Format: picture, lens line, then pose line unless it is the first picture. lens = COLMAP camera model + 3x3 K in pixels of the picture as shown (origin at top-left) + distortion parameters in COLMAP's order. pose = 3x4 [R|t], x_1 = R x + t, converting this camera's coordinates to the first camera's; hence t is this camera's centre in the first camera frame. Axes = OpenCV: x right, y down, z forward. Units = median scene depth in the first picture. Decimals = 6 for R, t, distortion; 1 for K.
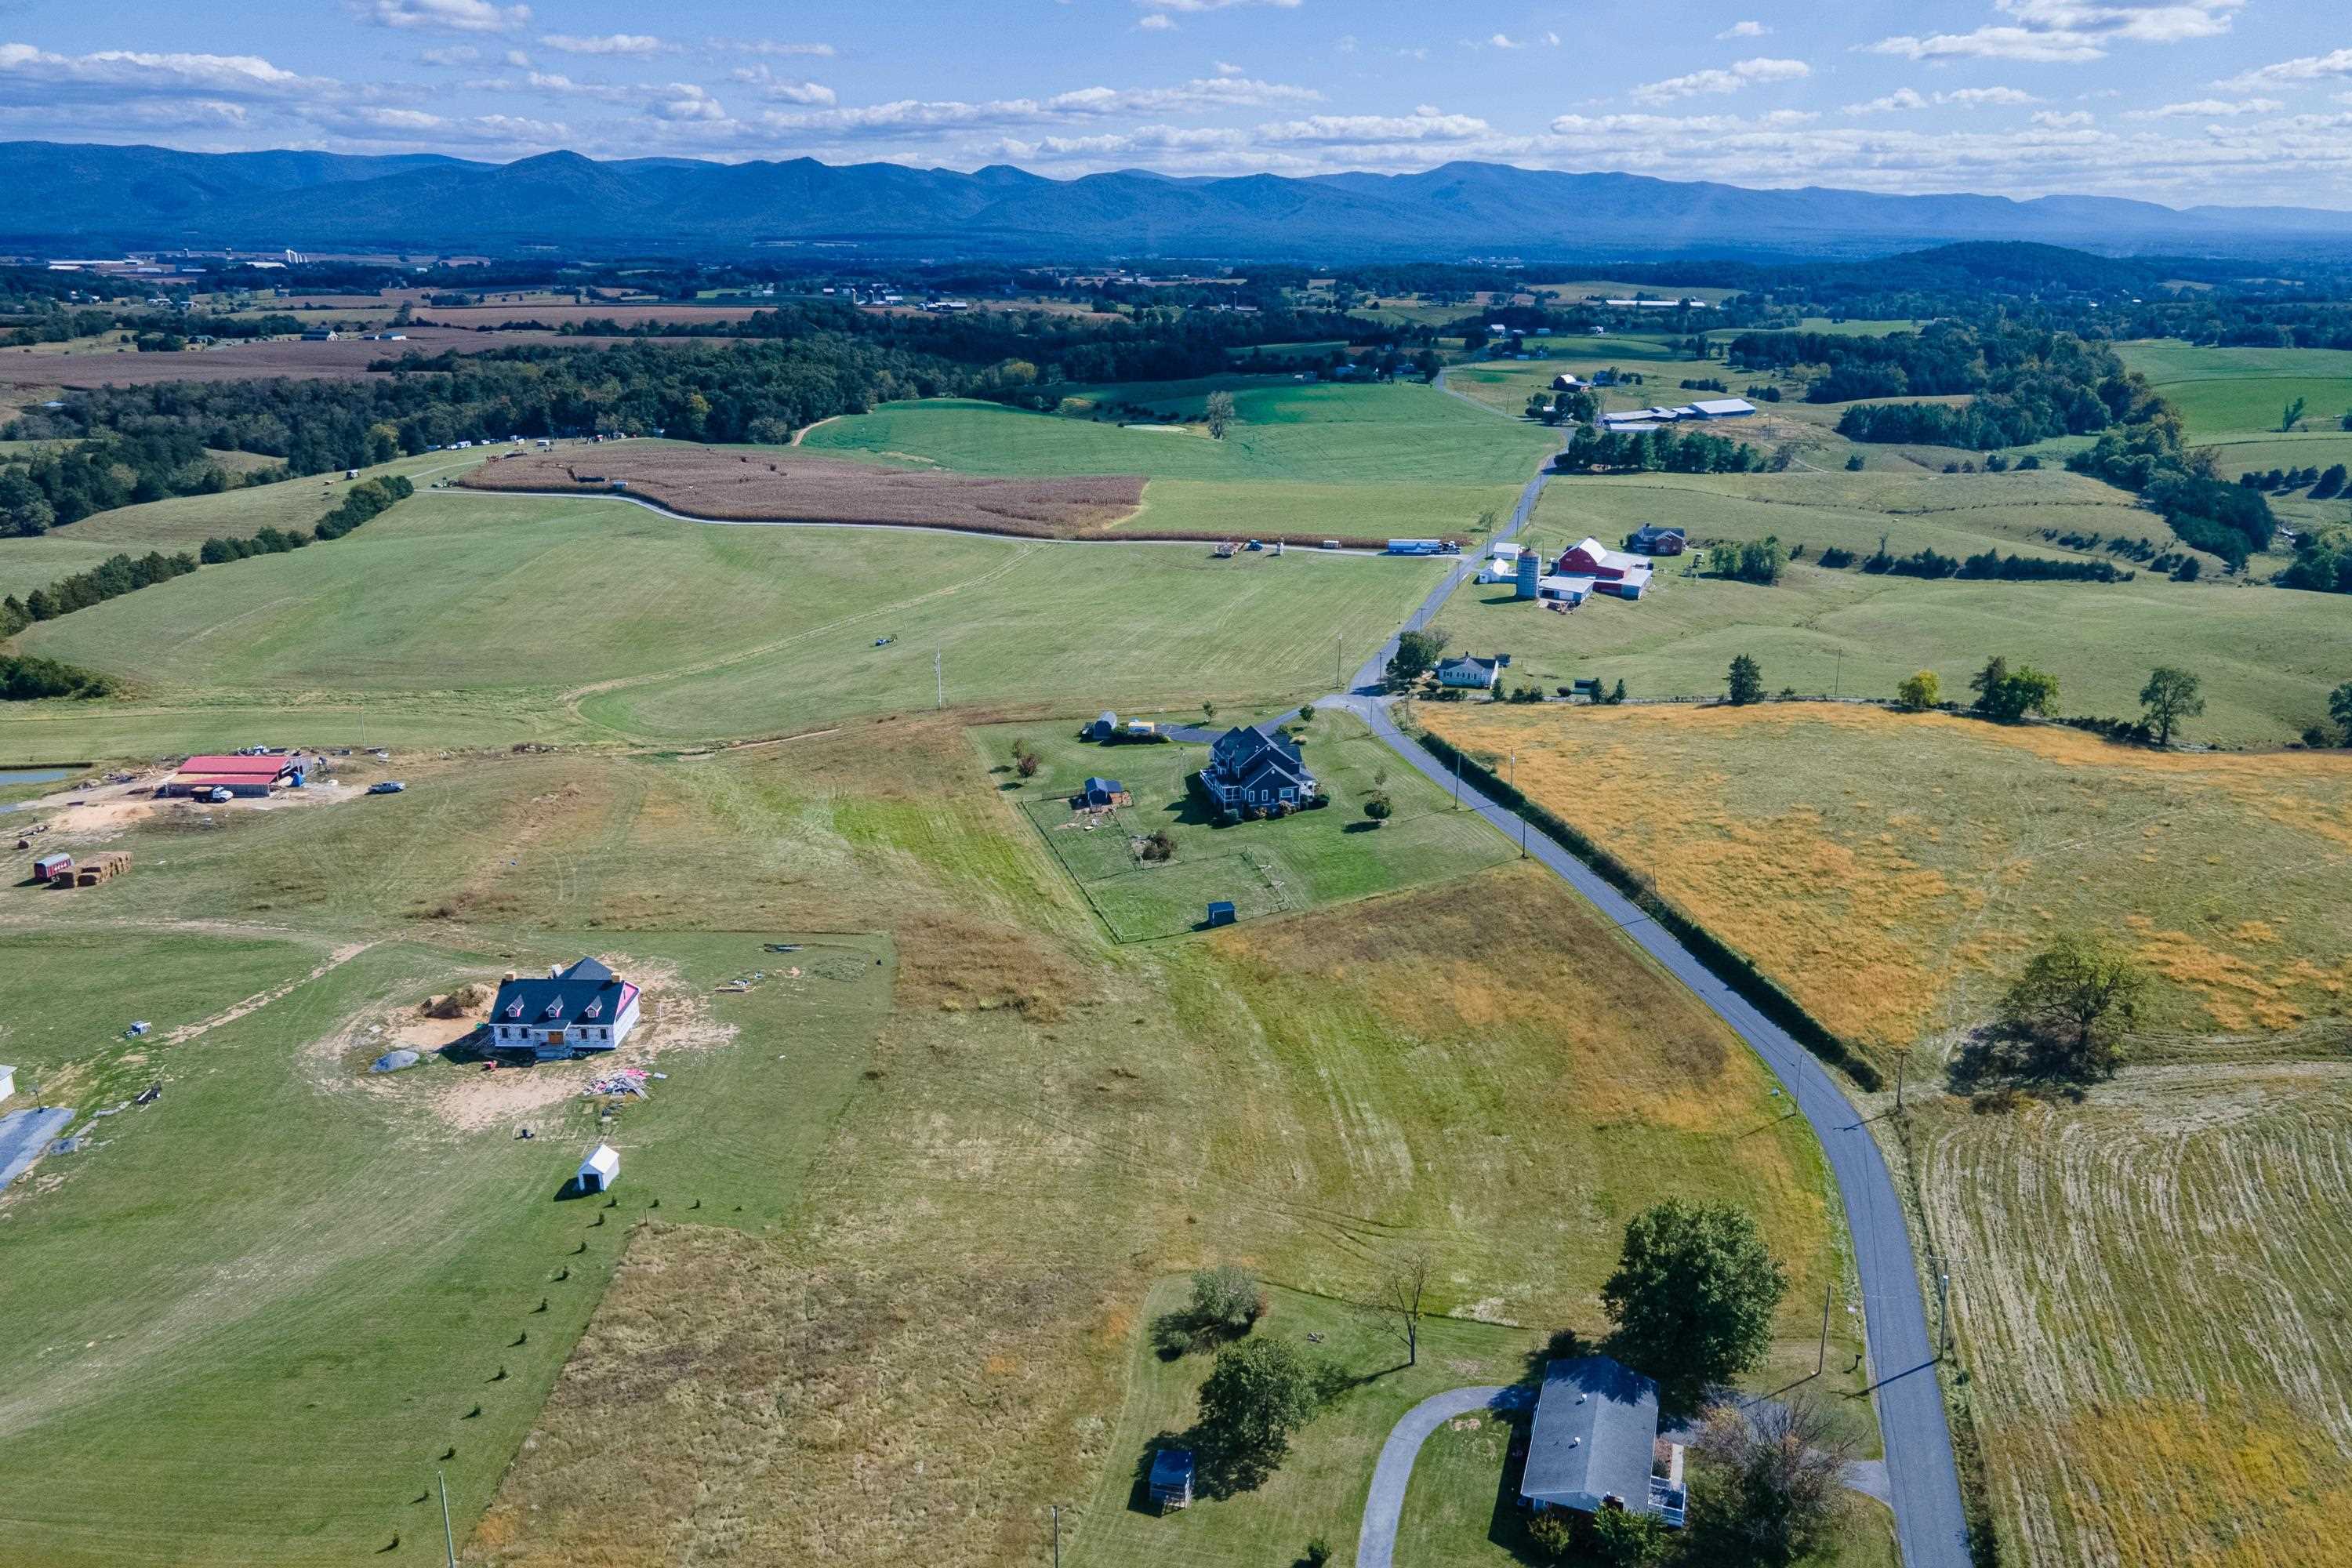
lens RADIAL K [[1708.2, 0, 1198.7], [0, 1708.2, 750.3], [0, 0, 1]] dist [0.027190, 0.024278]
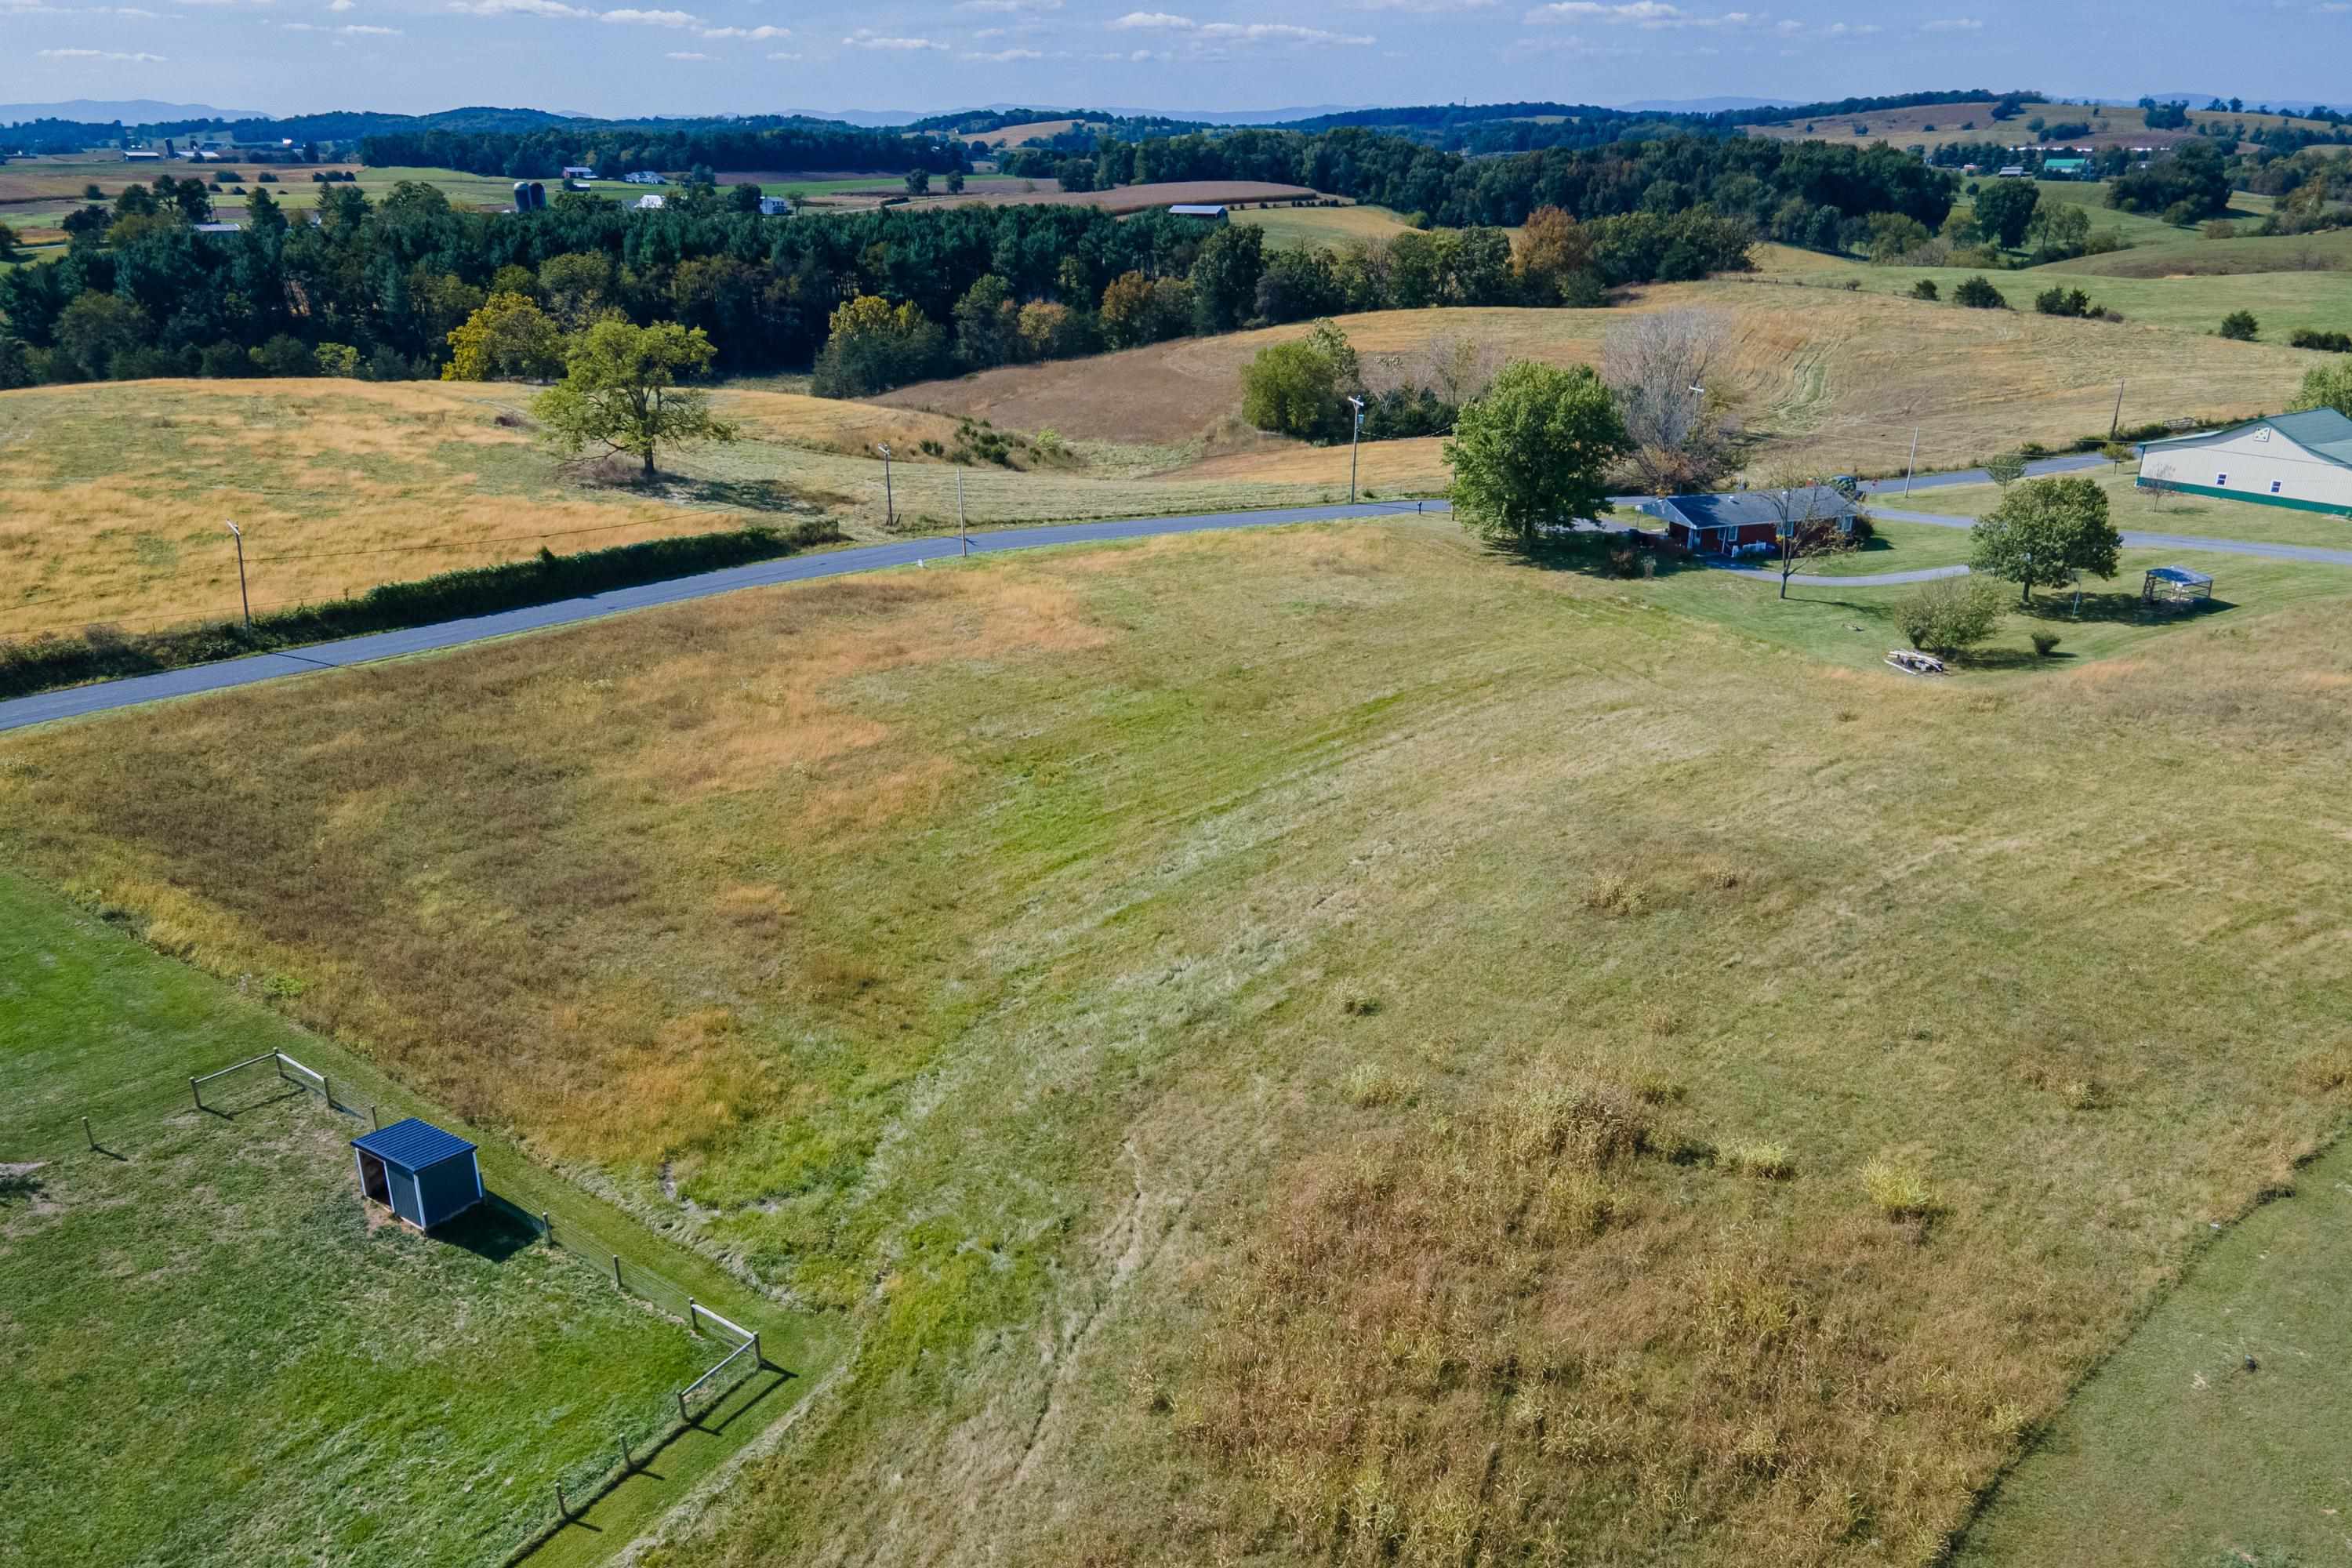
lens RADIAL K [[1712.1, 0, 1176.0], [0, 1712.1, 784.0], [0, 0, 1]] dist [0.043817, 0.006688]
pose [[-0.616459, -0.285379, 0.733851, -0.183217], [0.224333, 0.829724, 0.511109, -0.042218], [-0.754754, 0.479704, -0.447471, 0.859463]]
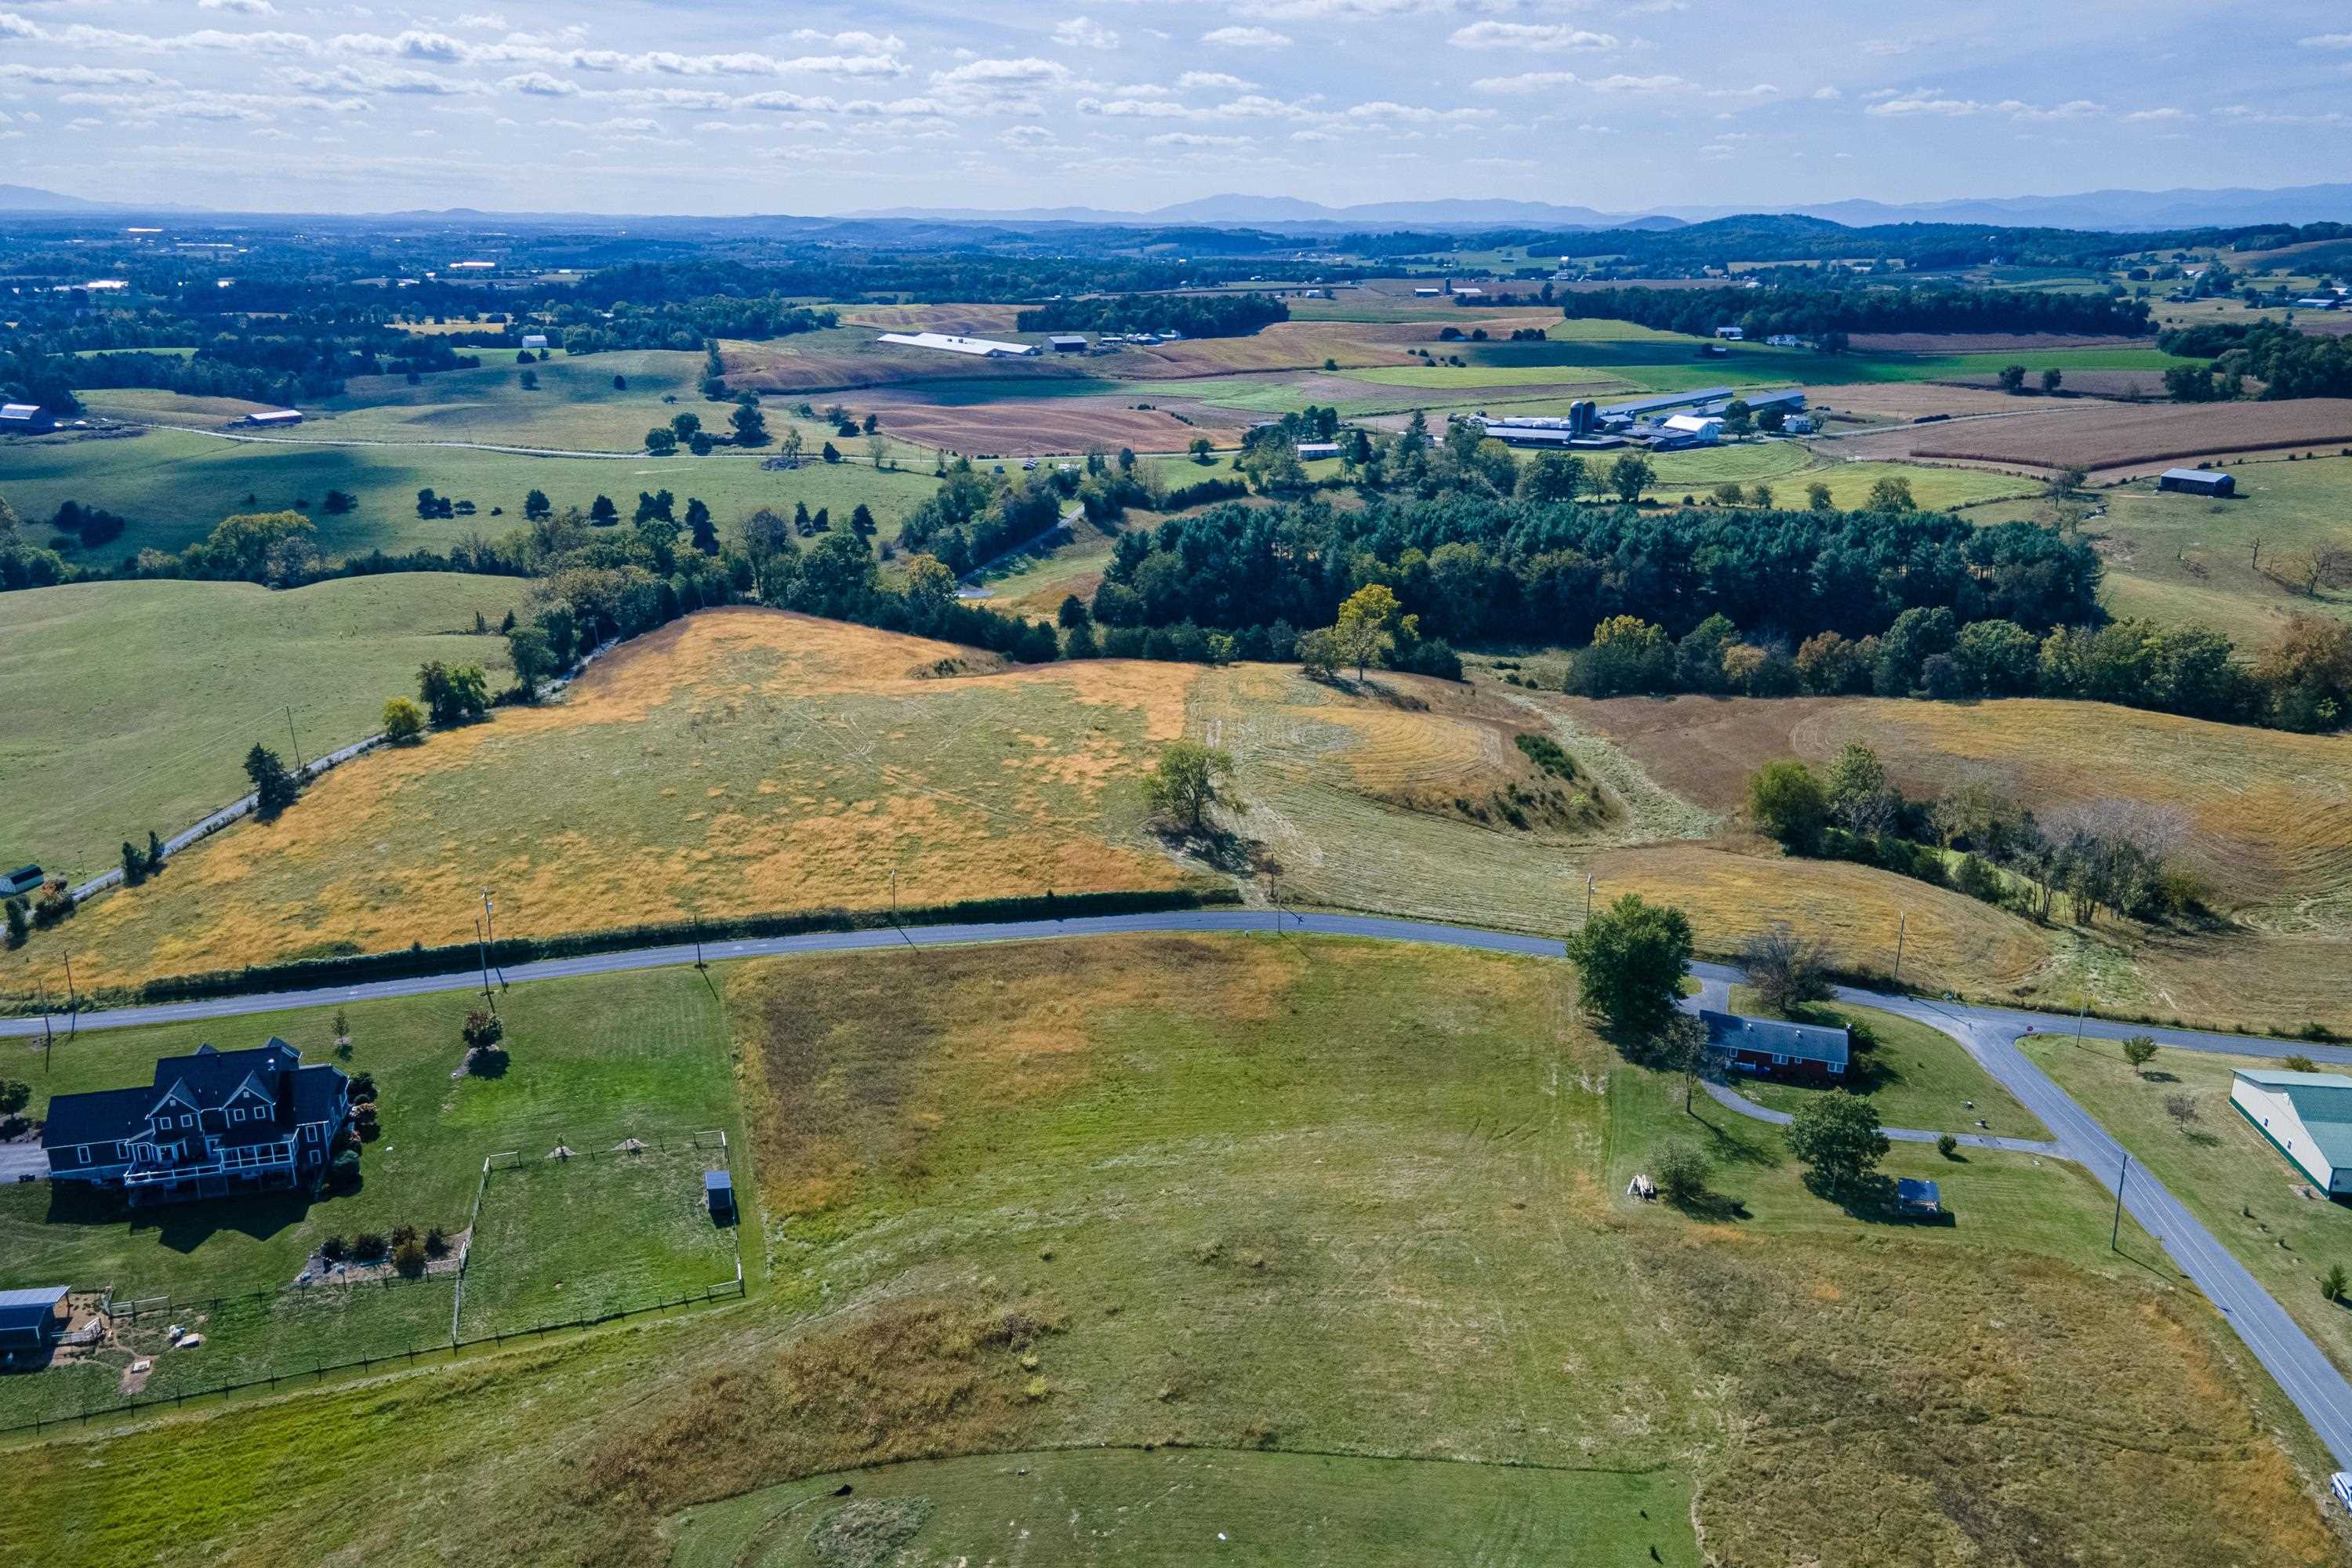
lens RADIAL K [[1708.2, 0, 1198.7], [0, 1708.2, 750.3], [0, 0, 1]] dist [0.027190, 0.024278]
pose [[0.003763, -0.304510, 0.952502, -0.522220], [0.289217, 0.912132, 0.290461, -0.188327], [-0.957256, 0.274387, 0.091502, 0.594218]]
